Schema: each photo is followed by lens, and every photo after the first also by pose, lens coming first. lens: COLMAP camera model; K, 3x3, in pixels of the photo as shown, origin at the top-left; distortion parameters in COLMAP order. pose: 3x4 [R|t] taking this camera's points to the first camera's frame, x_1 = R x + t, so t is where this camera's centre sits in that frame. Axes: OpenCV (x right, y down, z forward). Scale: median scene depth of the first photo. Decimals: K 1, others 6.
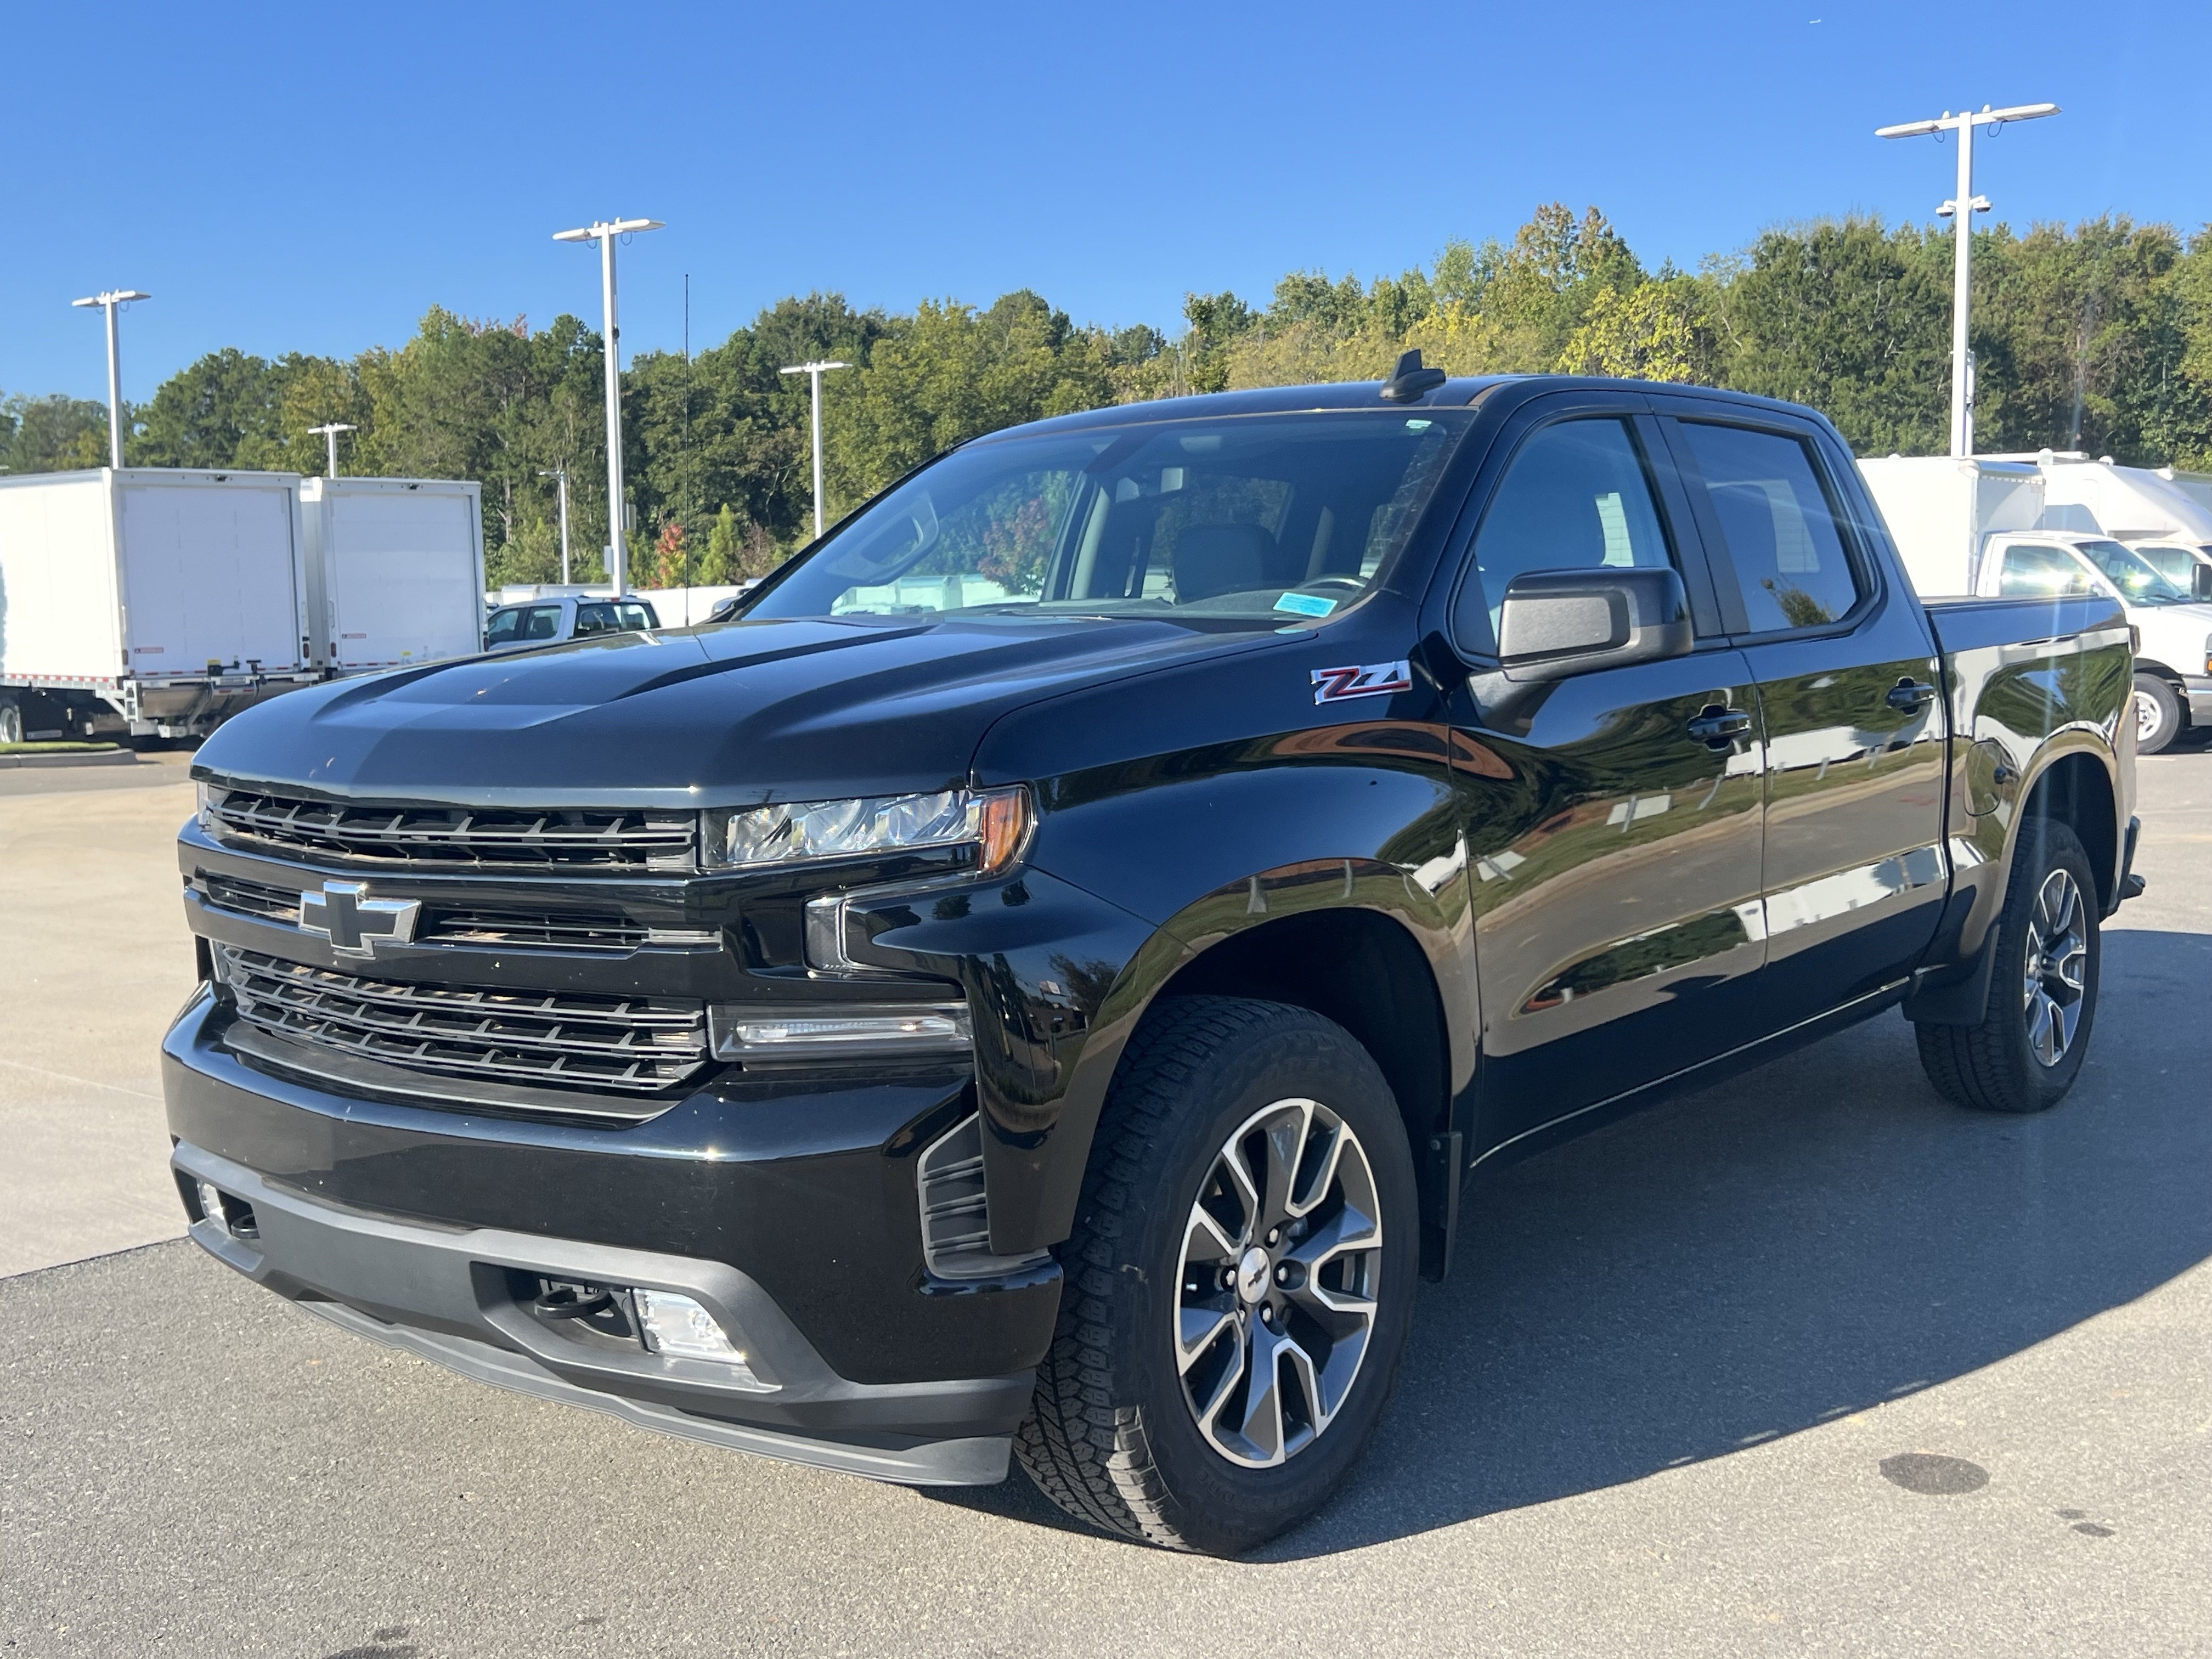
lens RADIAL K [[2329.0, 0, 1106.0], [0, 2329.0, 829.5], [0, 0, 1]] dist [0.005219, -0.000870]
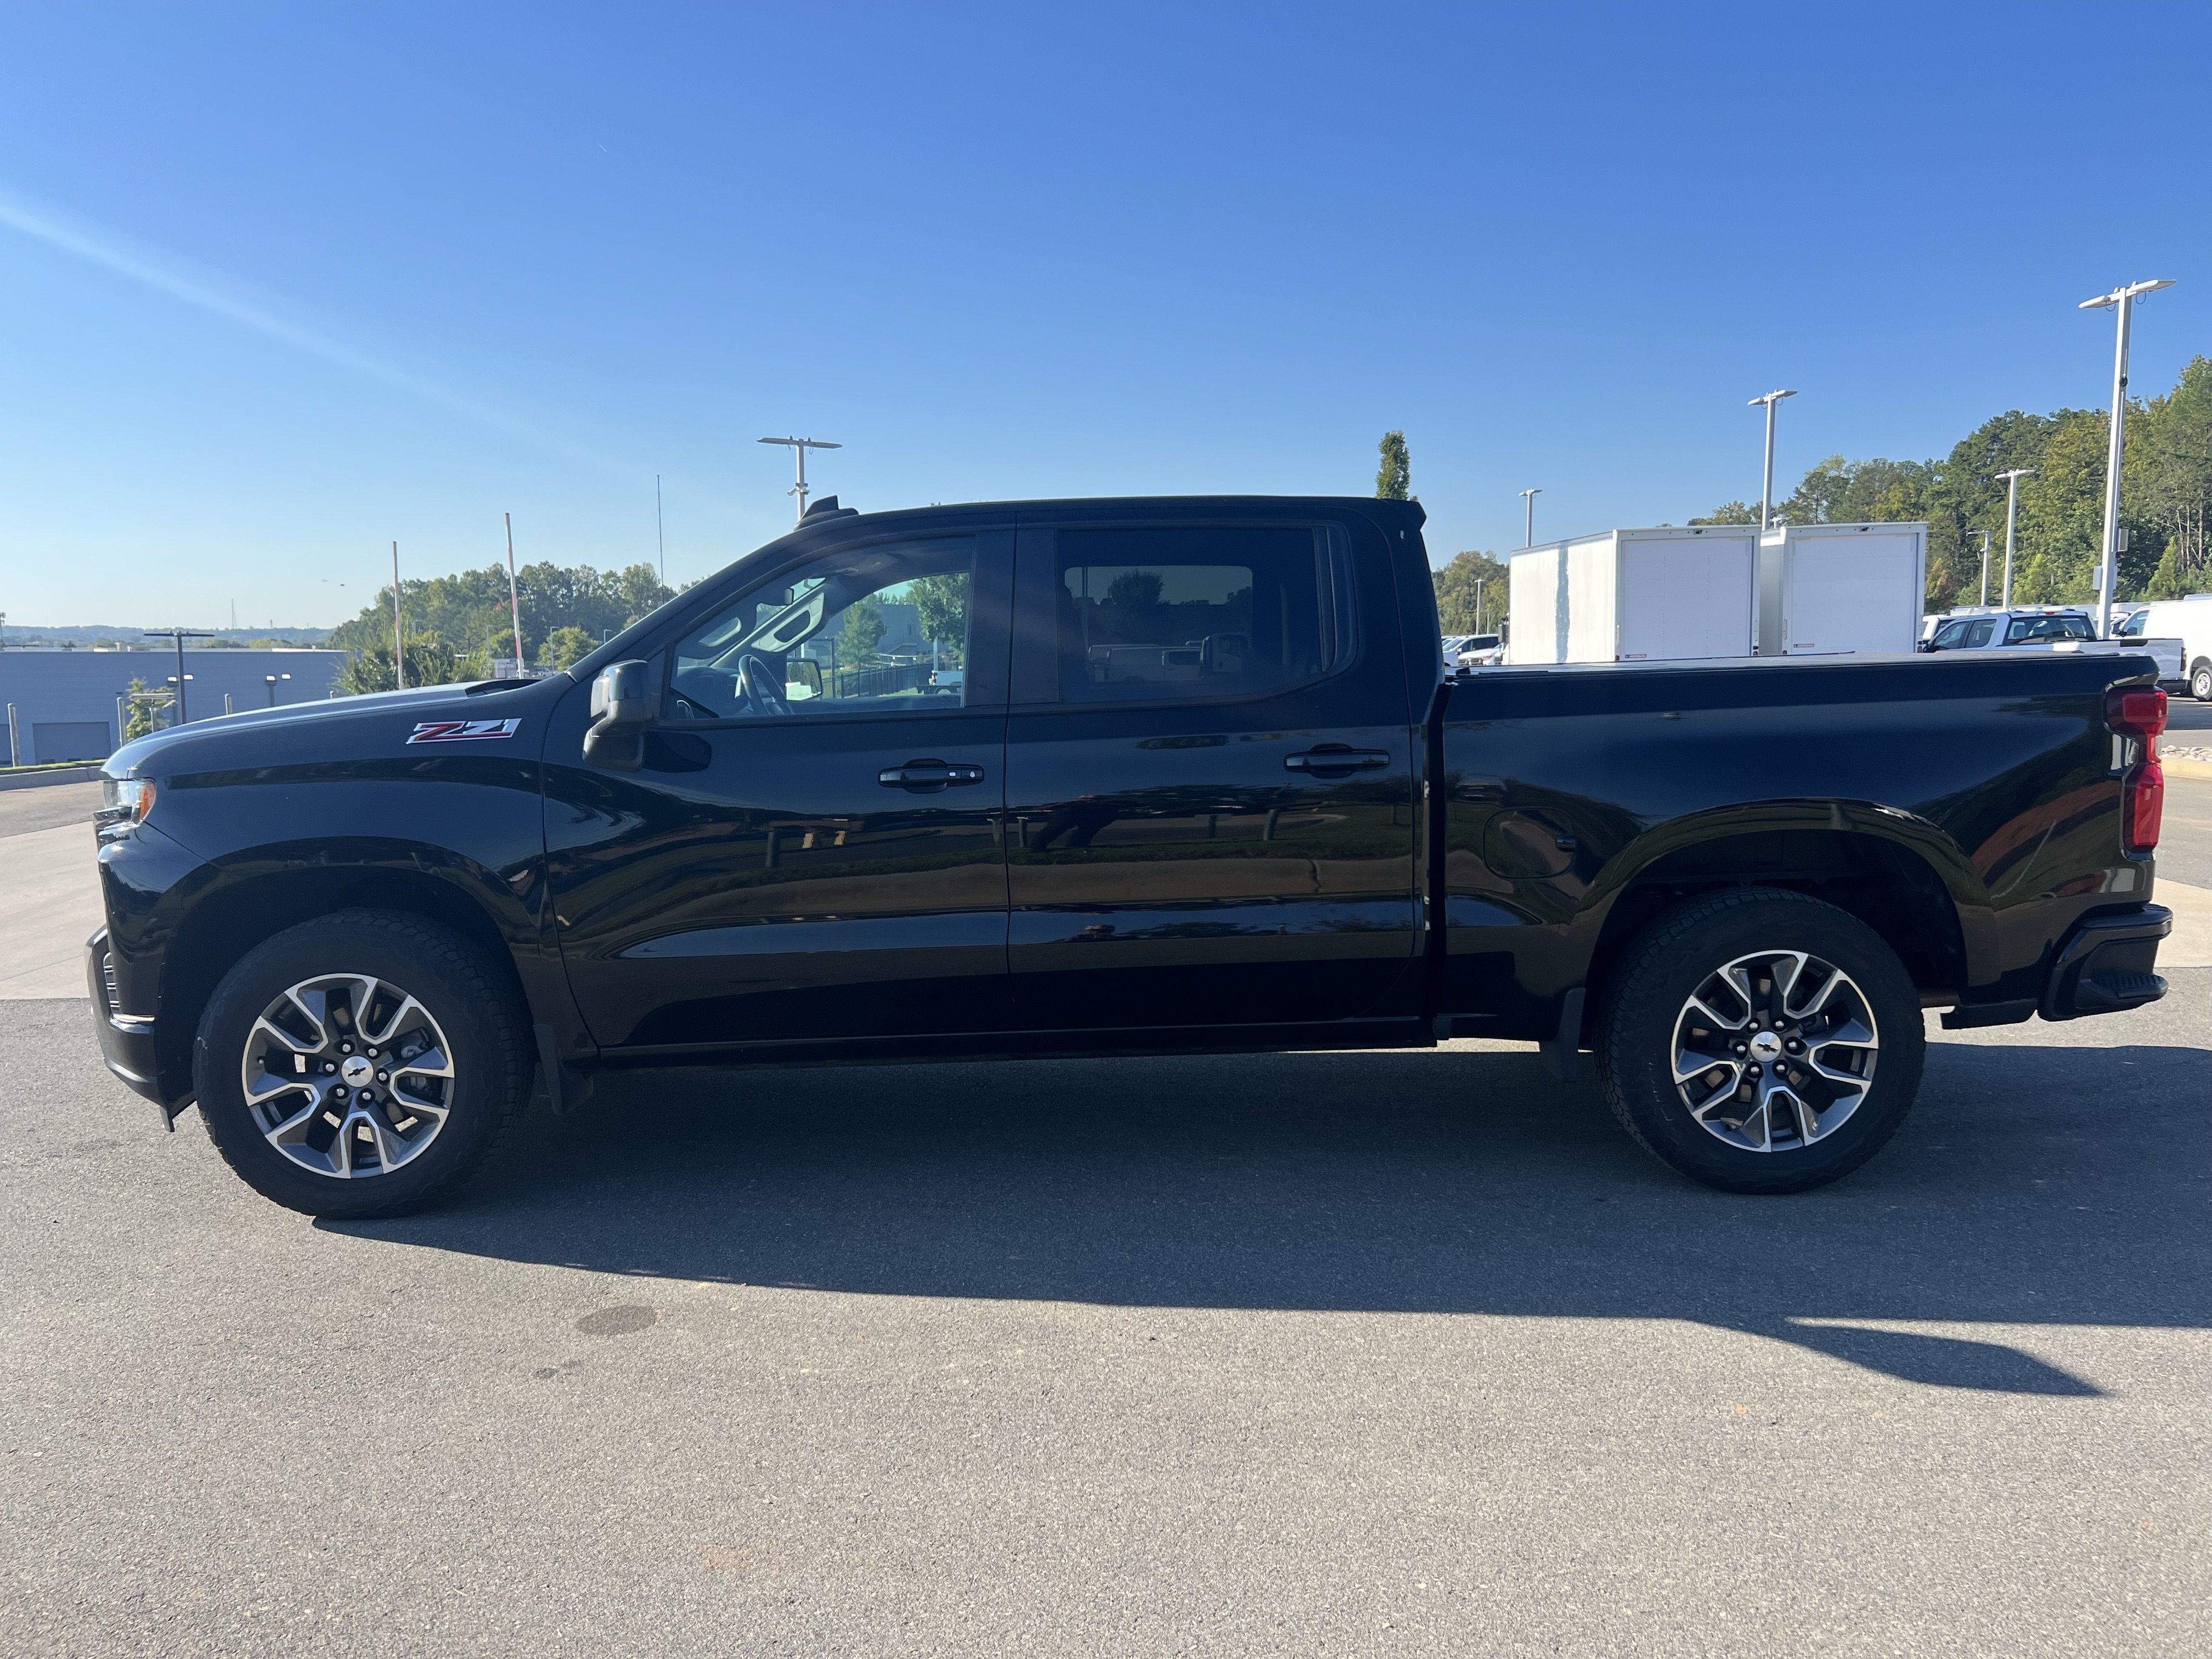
lens RADIAL K [[1708.5, 0, 1106.0], [0, 1708.5, 829.5], [0, 0, 1]] dist [0.004175, -0.002652]
pose [[0.634393, 0.082848, -0.768559, 0.186491], [-0.059058, 0.996529, 0.058673, -0.012974], [0.770752, 0.008168, 0.637083, 0.083052]]
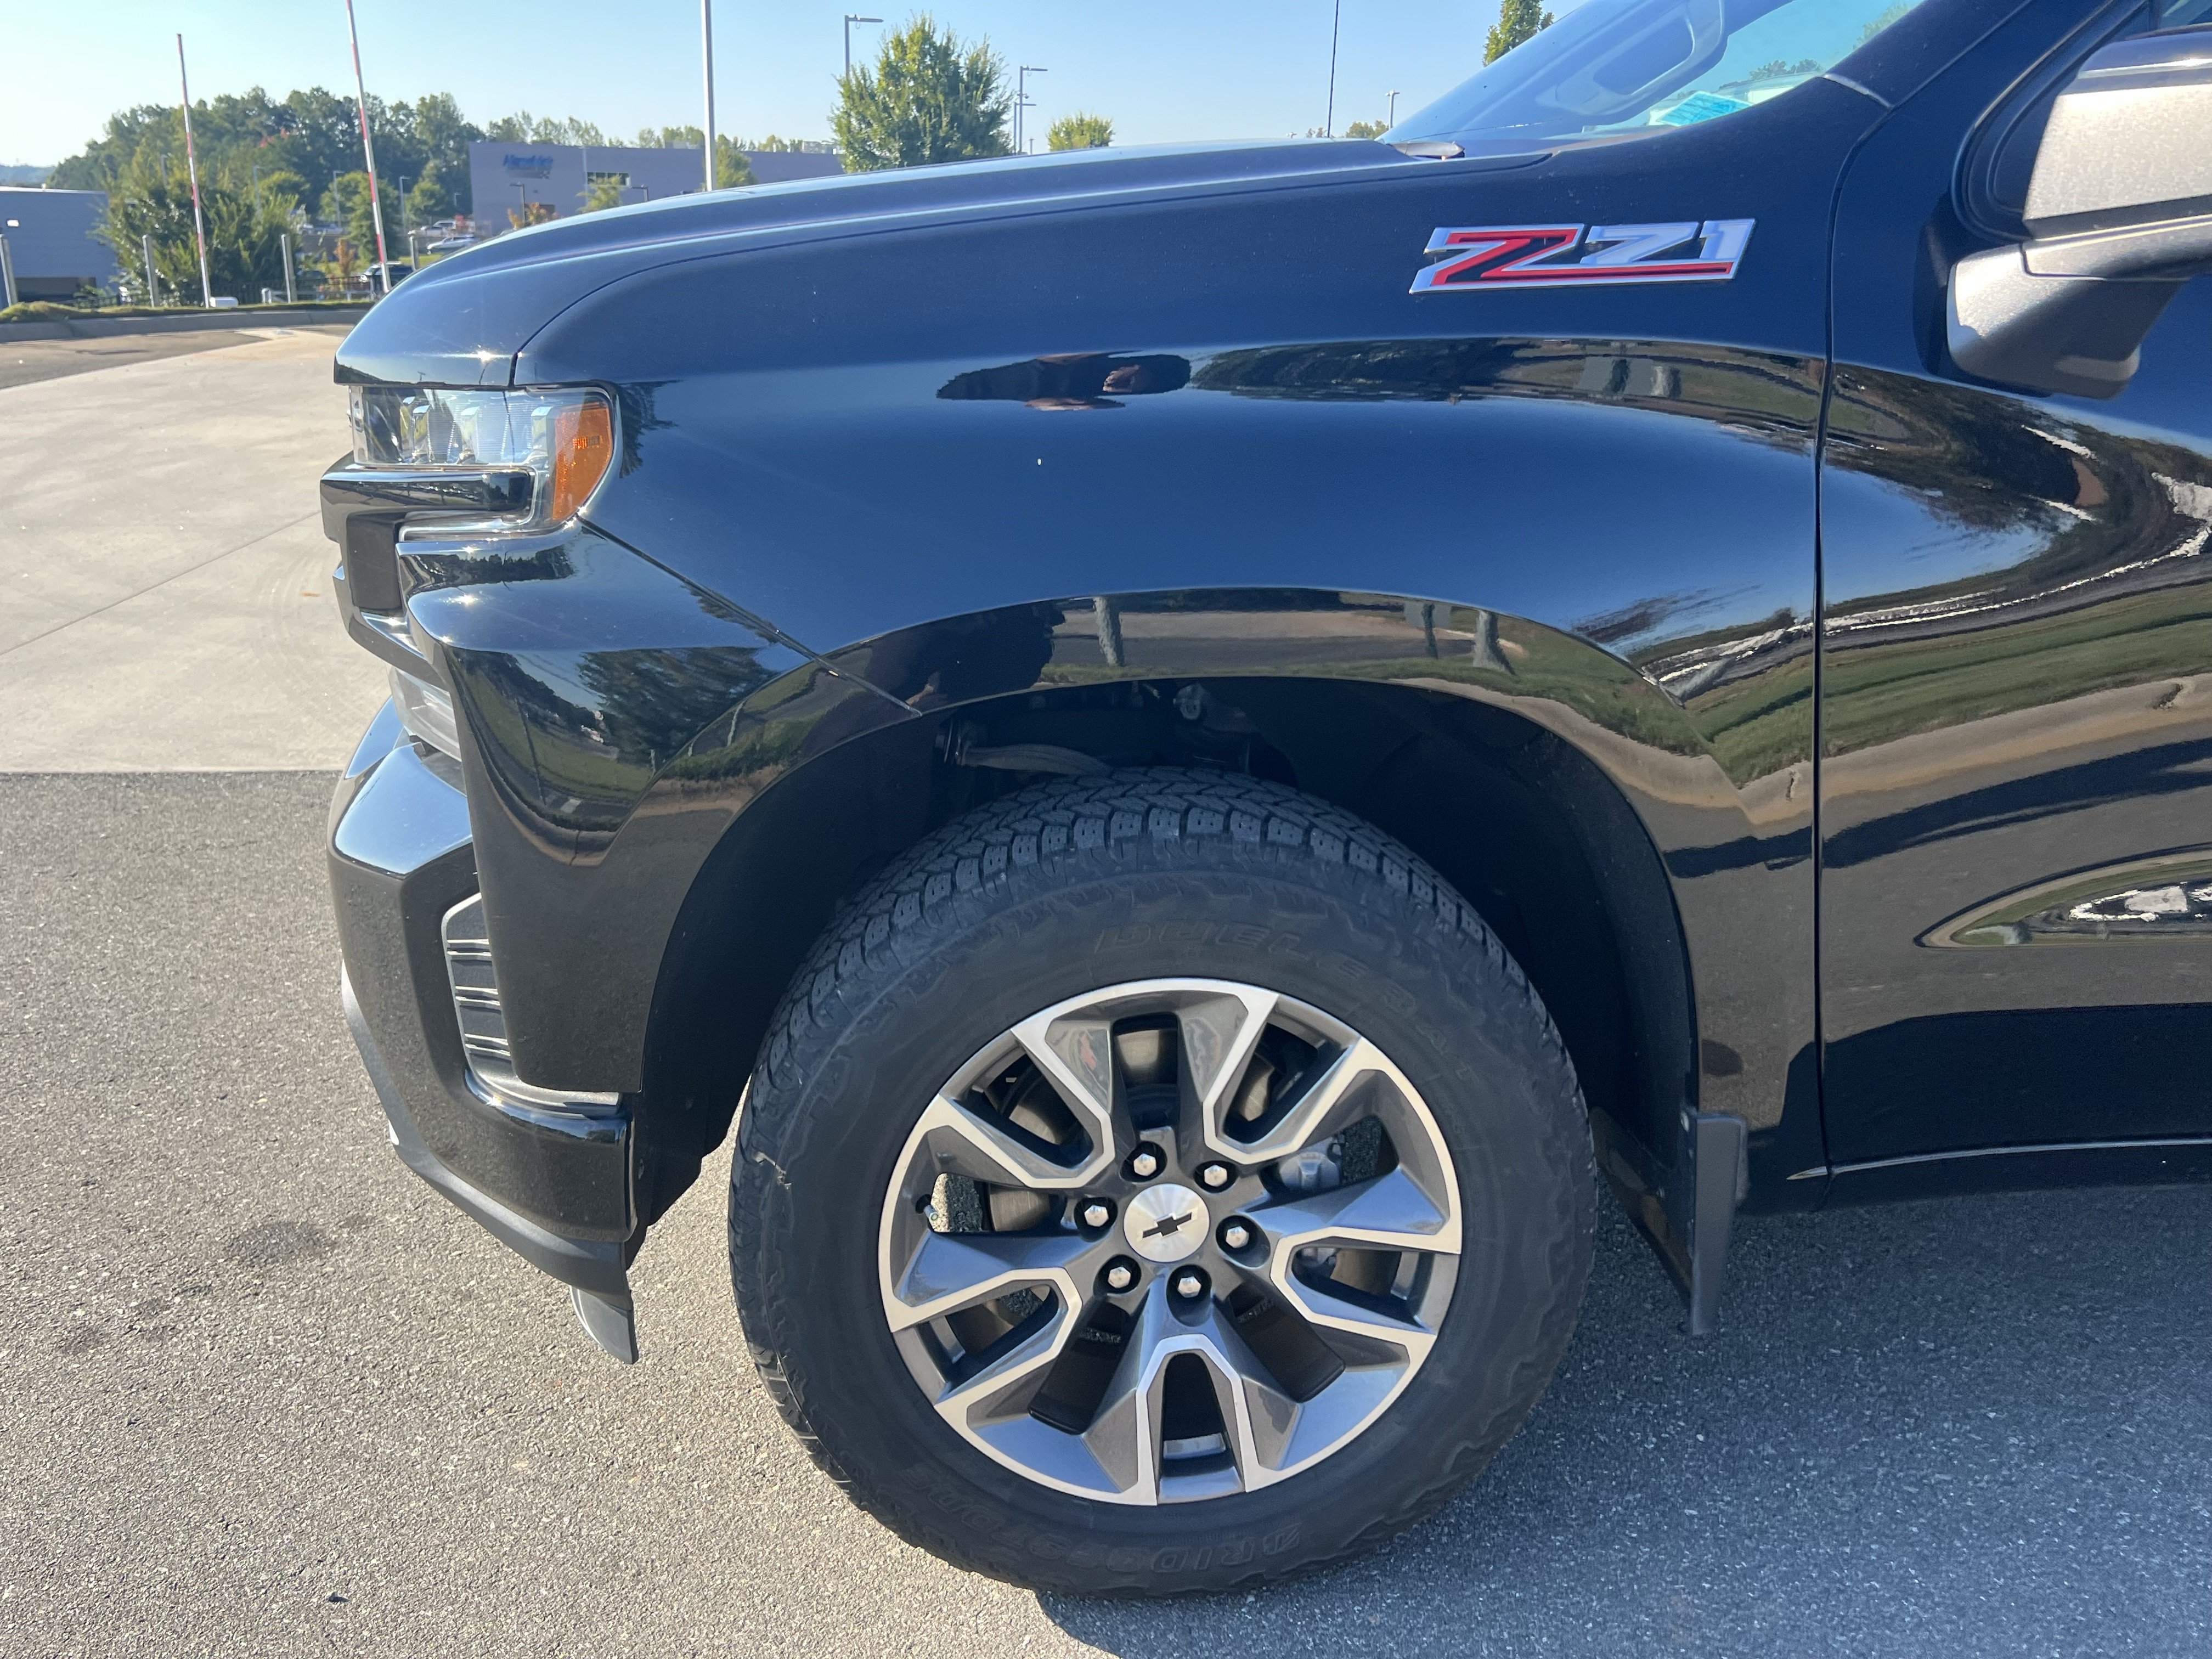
lens RADIAL K [[1896.1, 0, 1064.8], [0, 1896.1, 819.1], [0, 0, 1]] dist [0.010813, 0.002553]
pose [[0.673667, 0.238451, -0.699509, 0.051094], [-0.081672, 0.964741, 0.250209, -0.005531], [0.734508, -0.111427, 0.669389, 0.087208]]
